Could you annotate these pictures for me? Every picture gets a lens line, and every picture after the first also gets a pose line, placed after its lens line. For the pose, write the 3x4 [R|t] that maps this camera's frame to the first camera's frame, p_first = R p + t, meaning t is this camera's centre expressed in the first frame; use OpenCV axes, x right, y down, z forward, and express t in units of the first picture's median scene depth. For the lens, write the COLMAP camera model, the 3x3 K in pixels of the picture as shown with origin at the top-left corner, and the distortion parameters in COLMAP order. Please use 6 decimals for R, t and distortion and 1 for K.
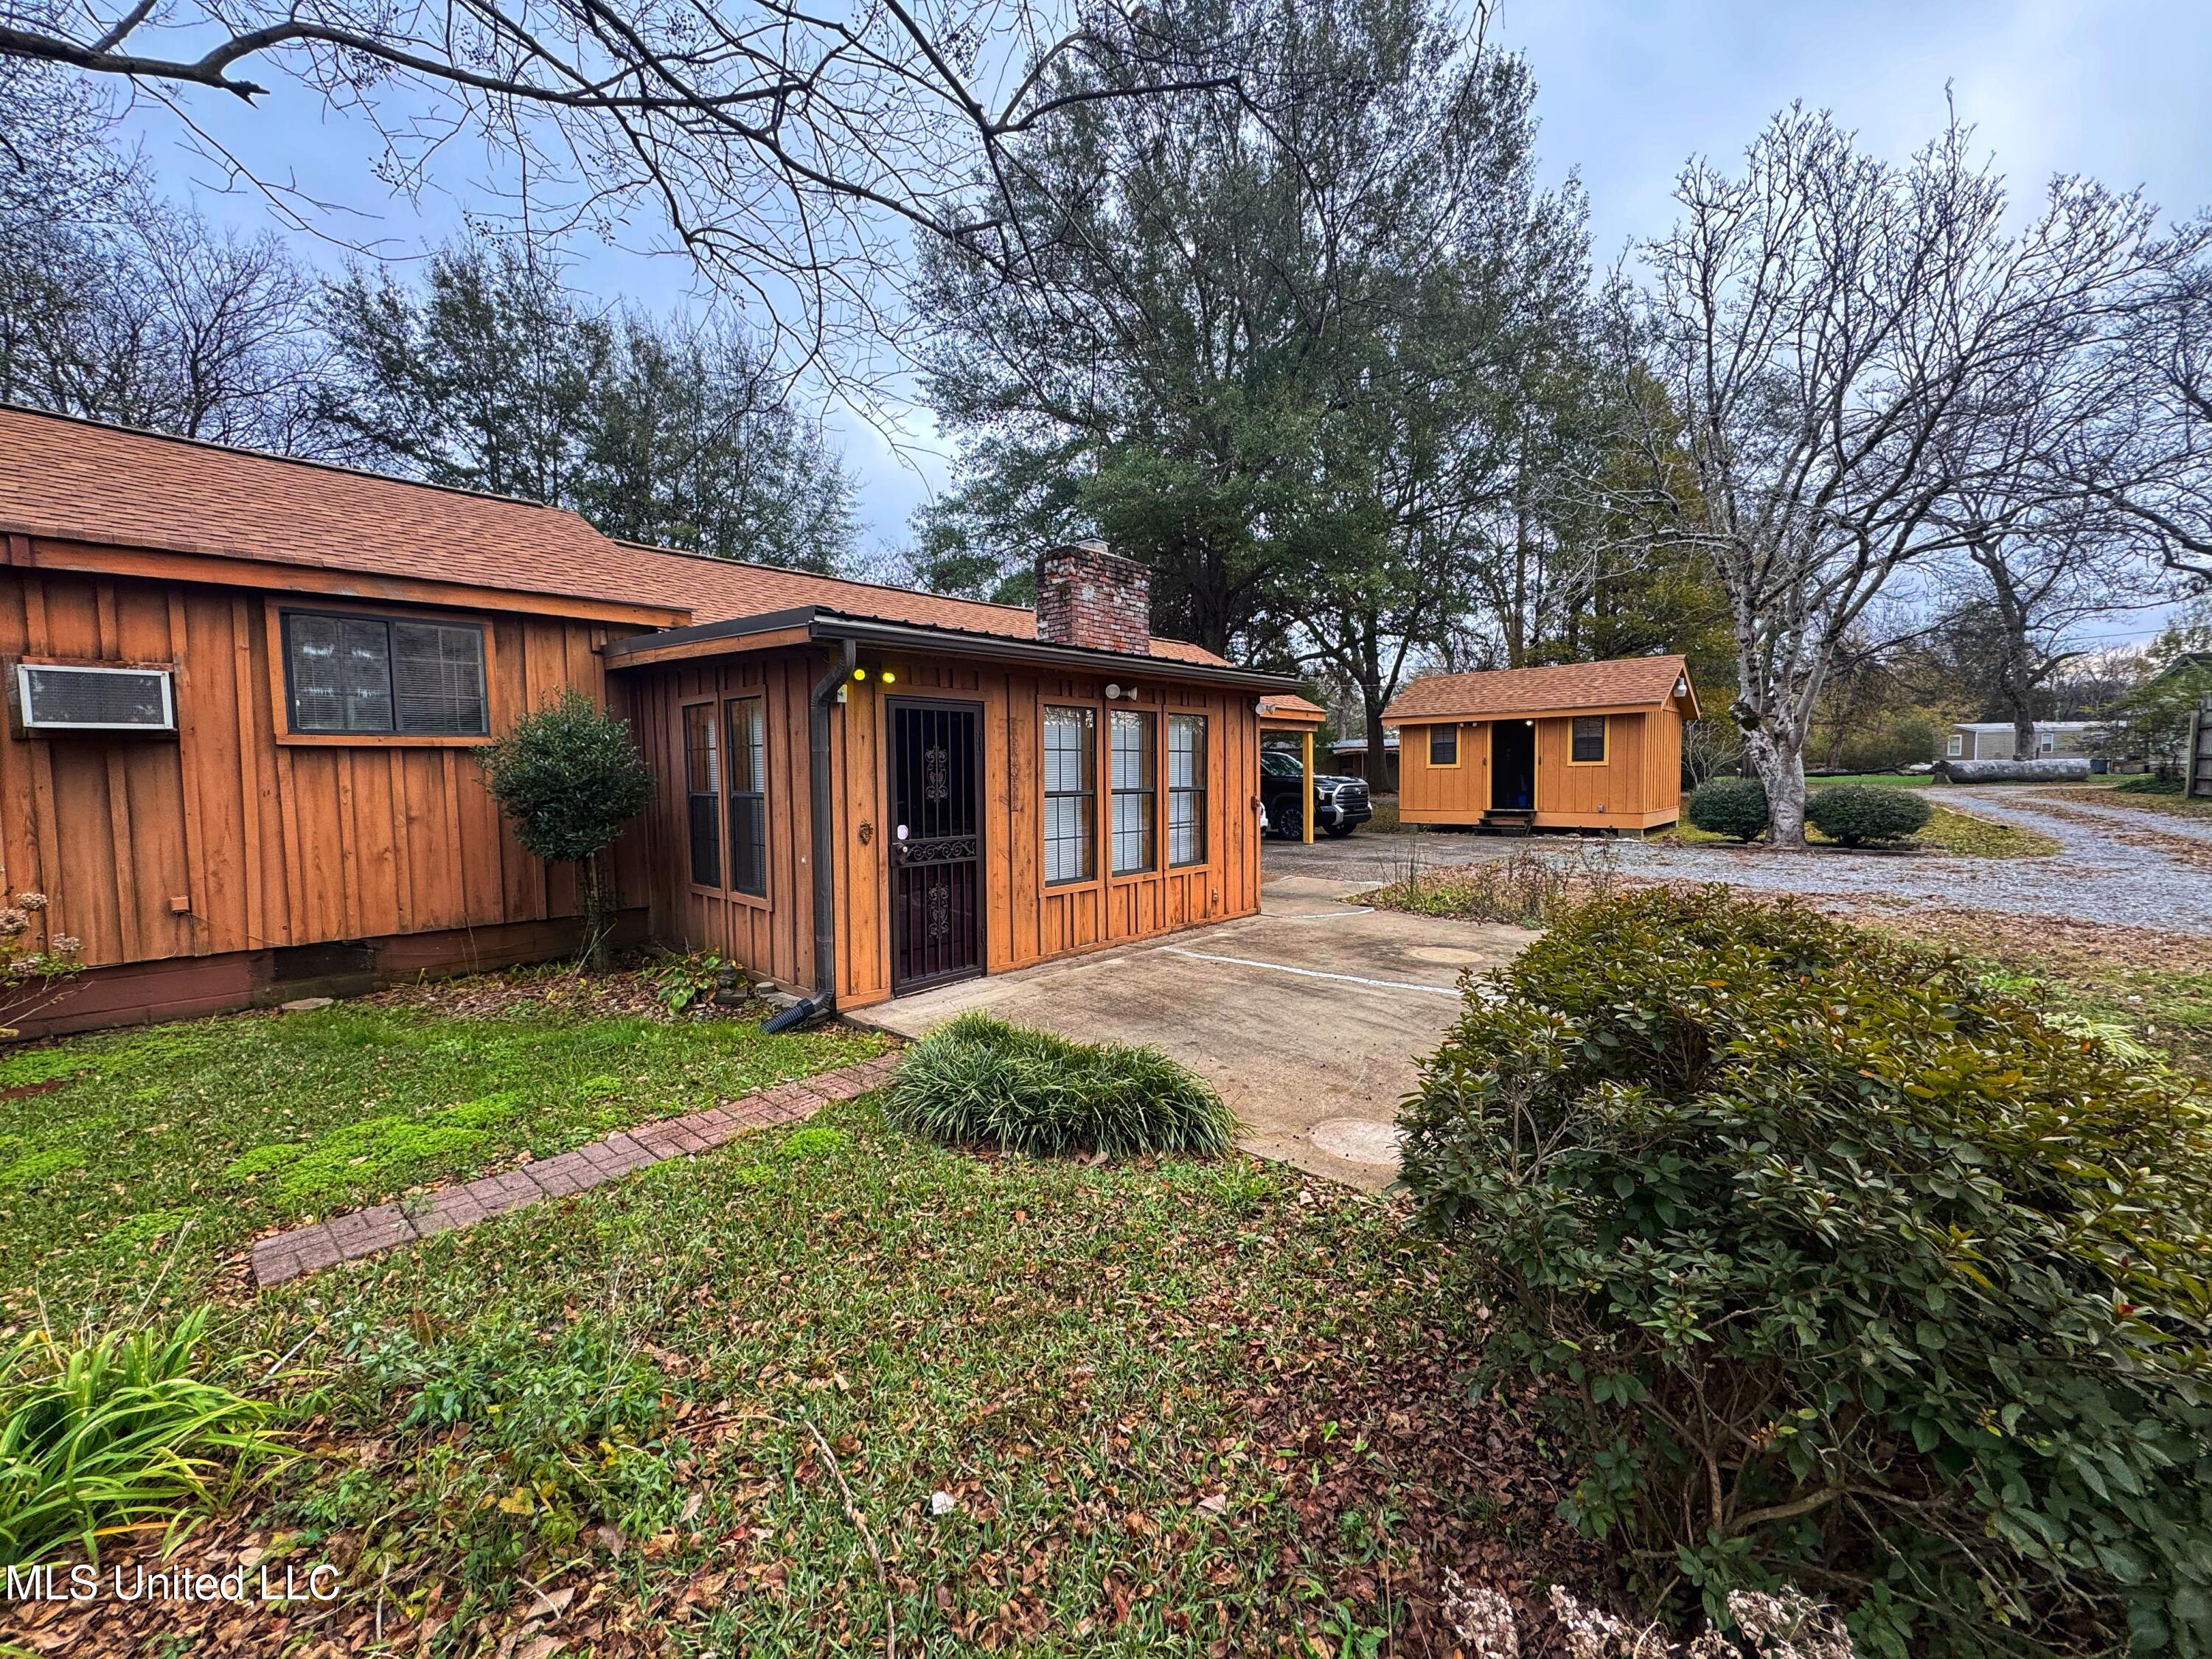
lens RADIAL K [[879.4, 0, 1104.3], [0, 879.4, 826.8], [0, 0, 1]] dist [-0.003977, 0.000346]
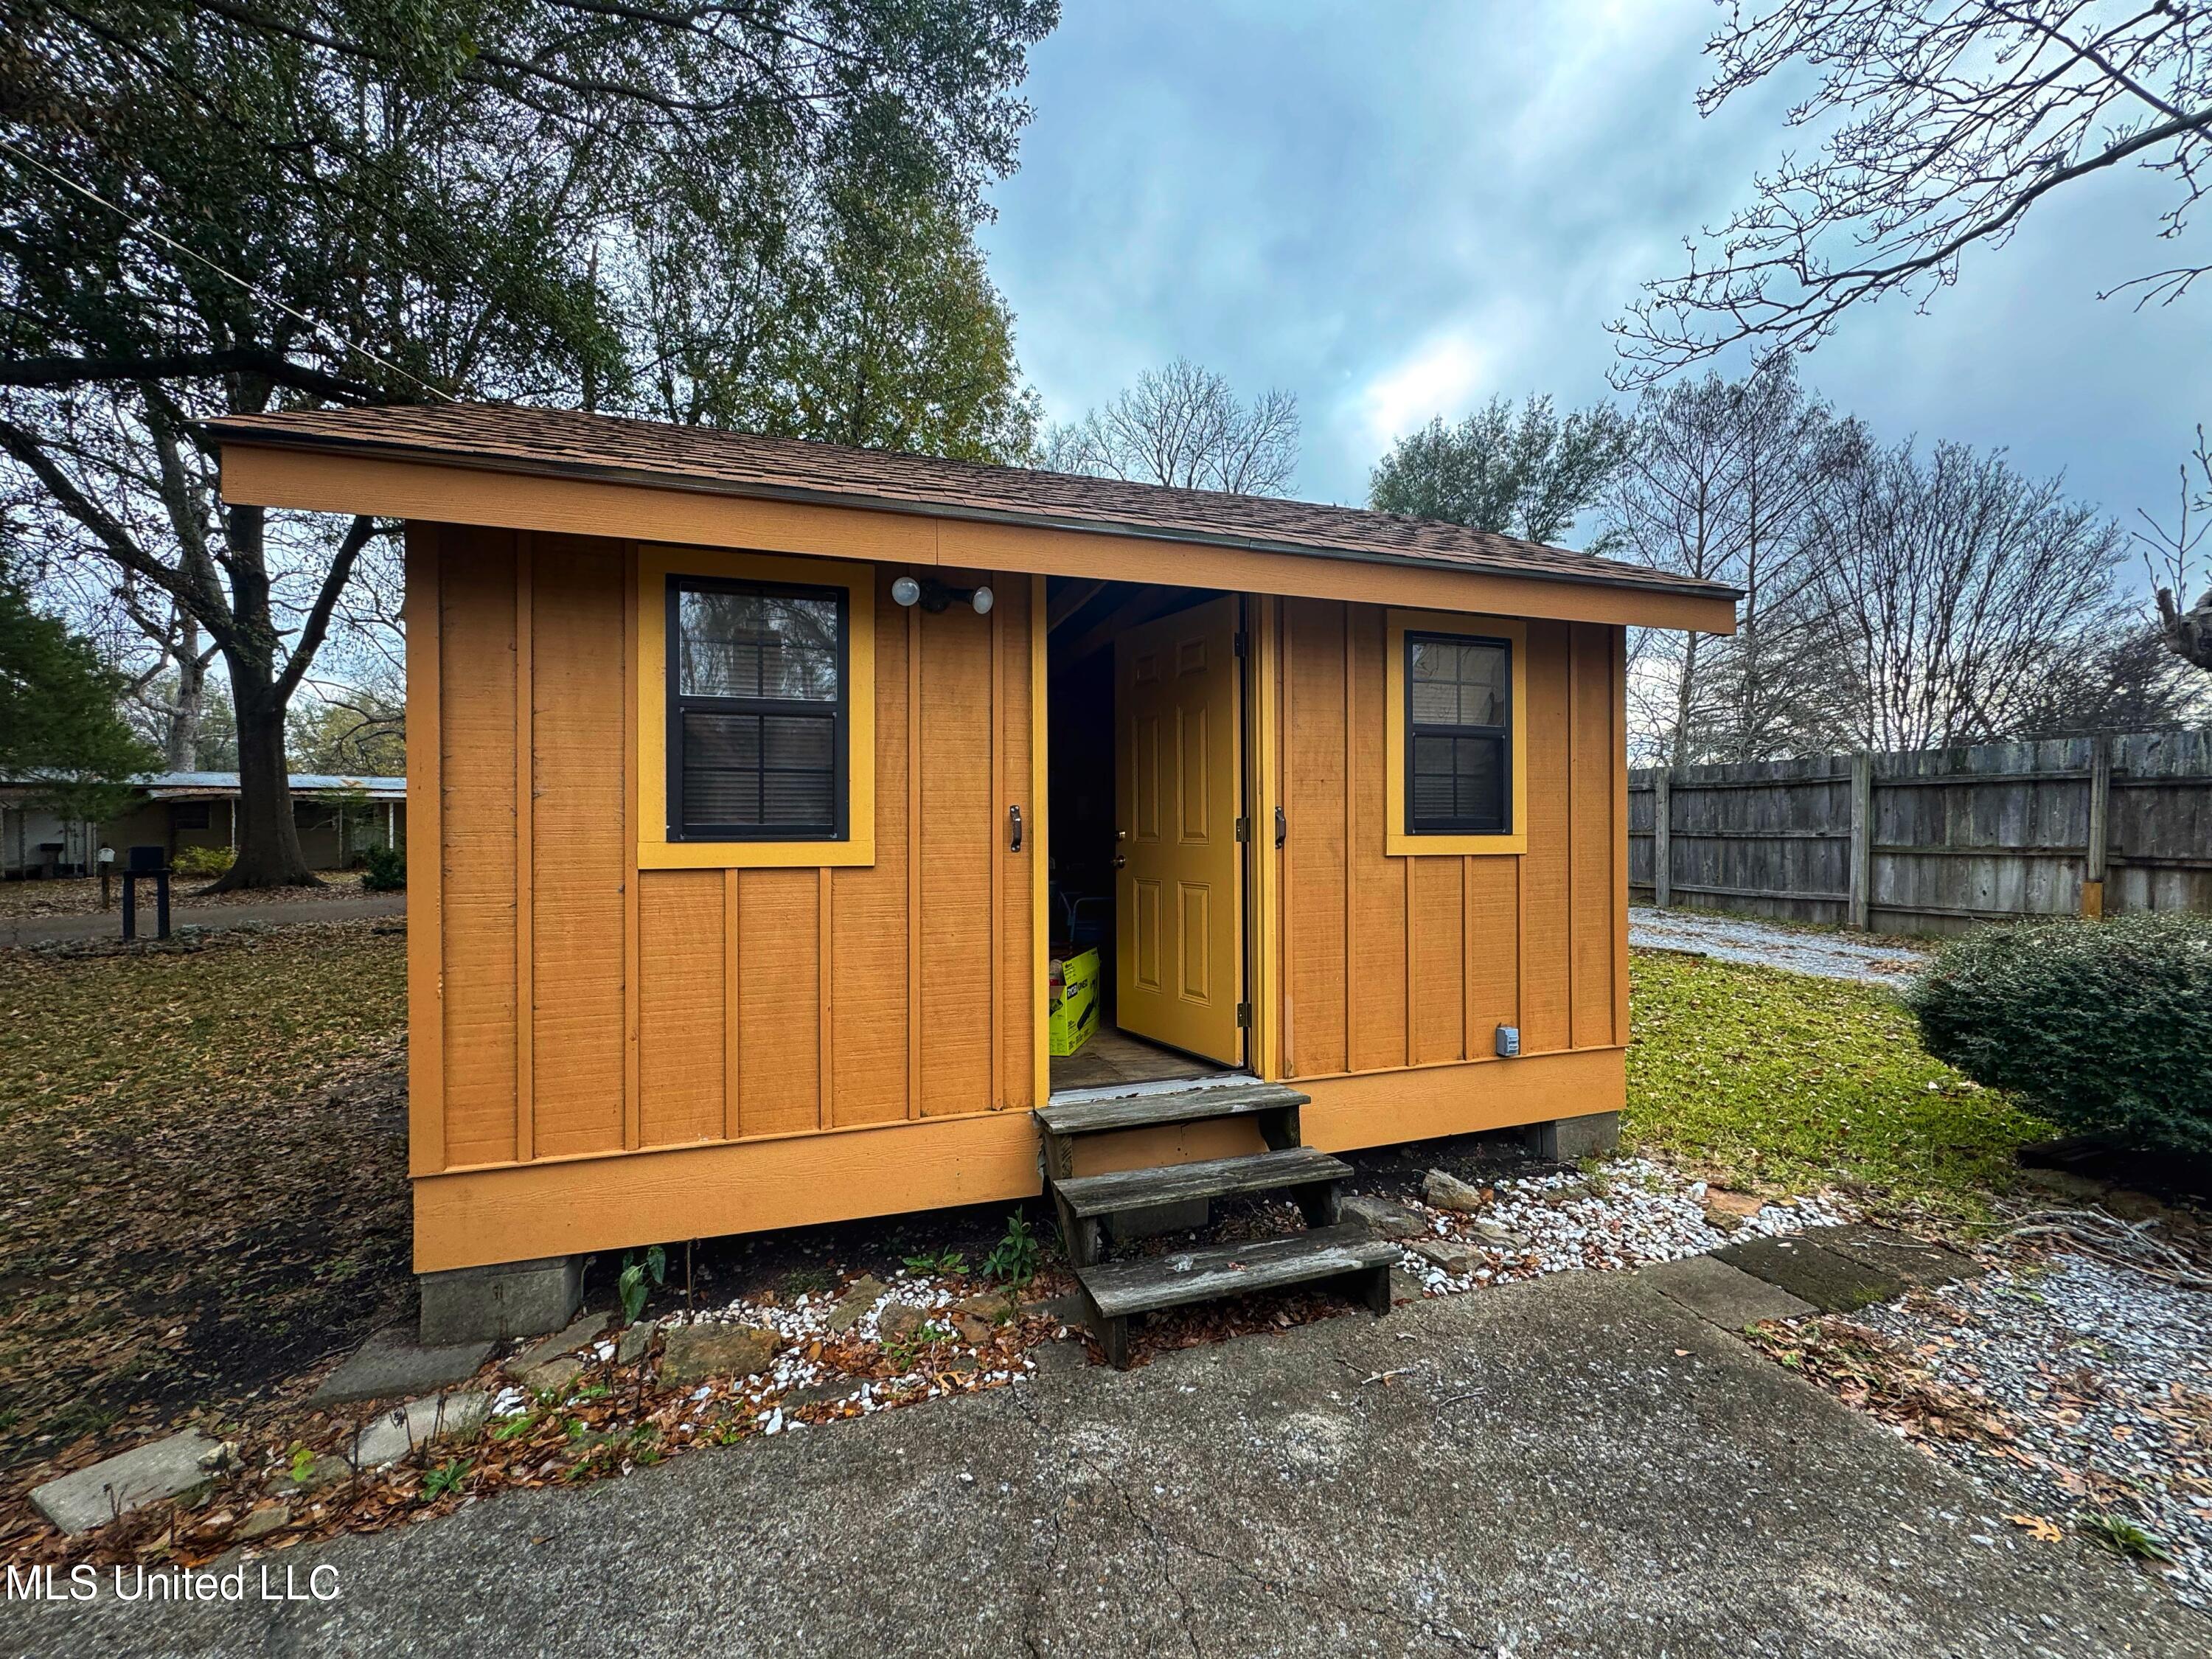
lens RADIAL K [[879.4, 0, 1104.3], [0, 879.4, 826.8], [0, 0, 1]] dist [-0.003977, 0.000346]
pose [[0.495359, -0.002467, 0.868685, 0.944073], [0.056128, 0.997997, -0.029172, -0.220791], [-0.866873, 0.063209, 0.494506, 2.911470]]
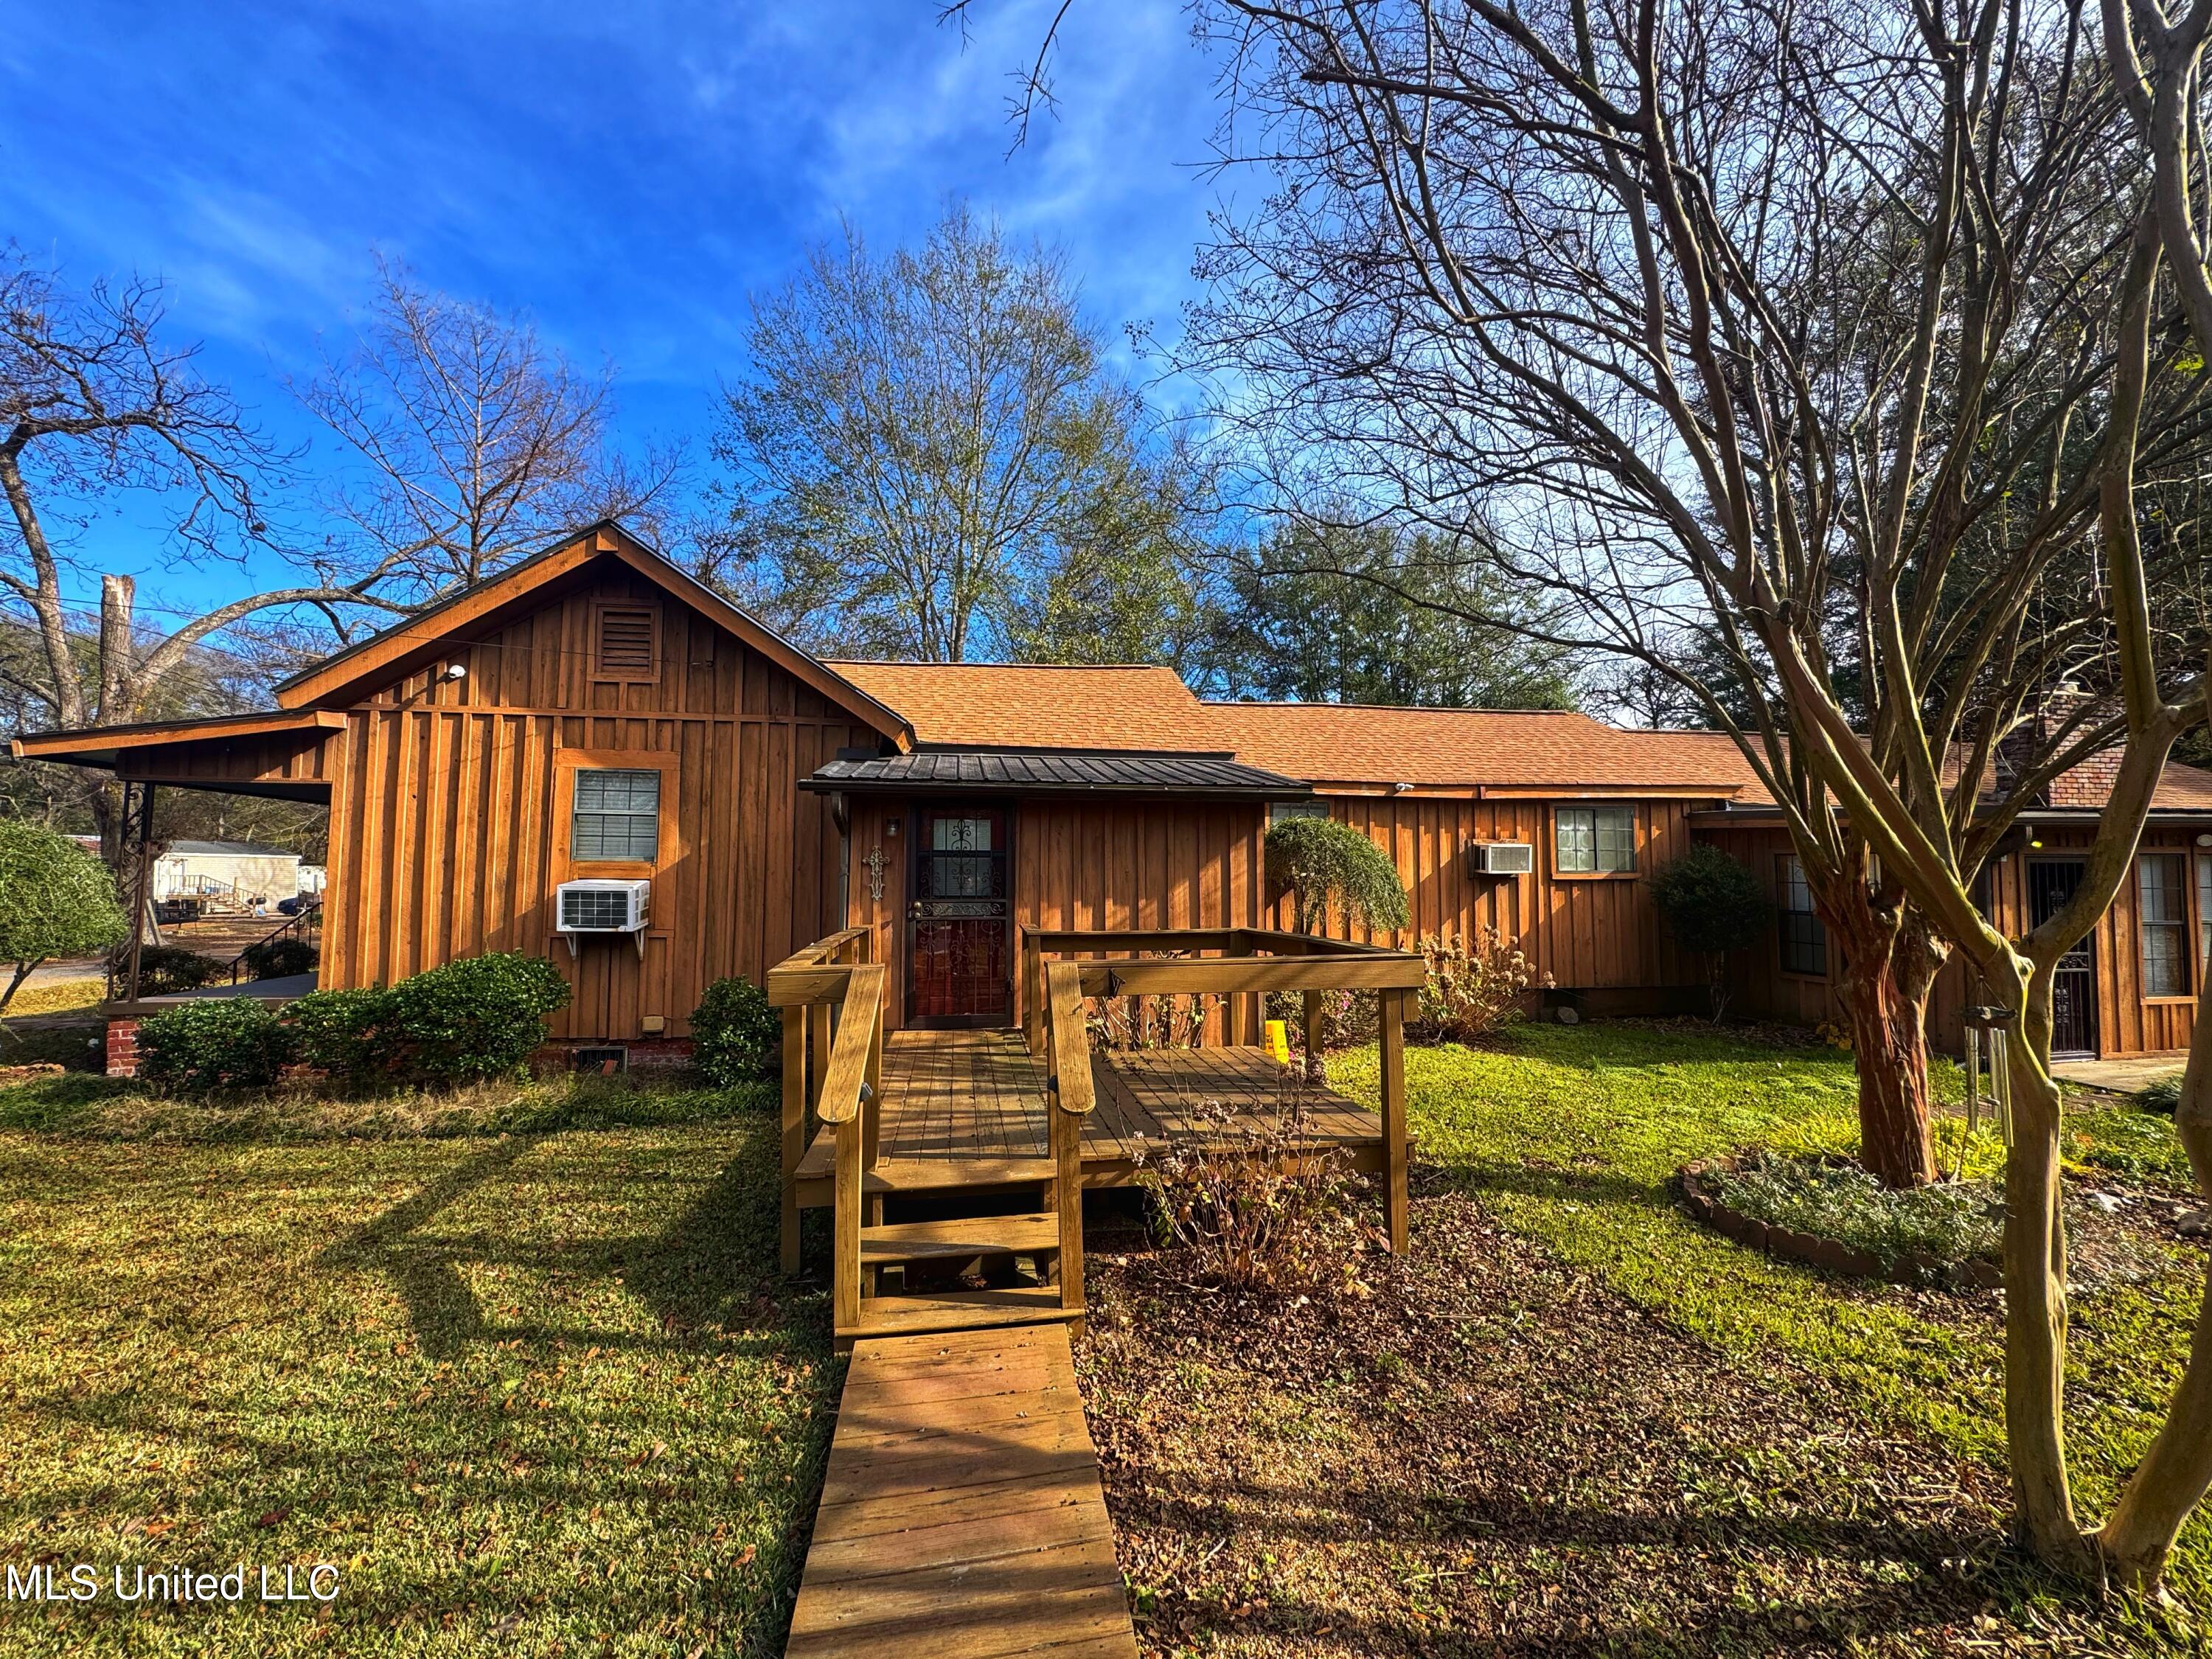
lens RADIAL K [[879.4, 0, 1104.3], [0, 879.4, 826.8], [0, 0, 1]] dist [-0.003977, 0.000346]
pose [[0.786256, -0.022113, -0.617505, -0.405964], [-0.044979, 0.994660, -0.092890, 0.008425], [0.616261, 0.100810, 0.781063, -0.818038]]
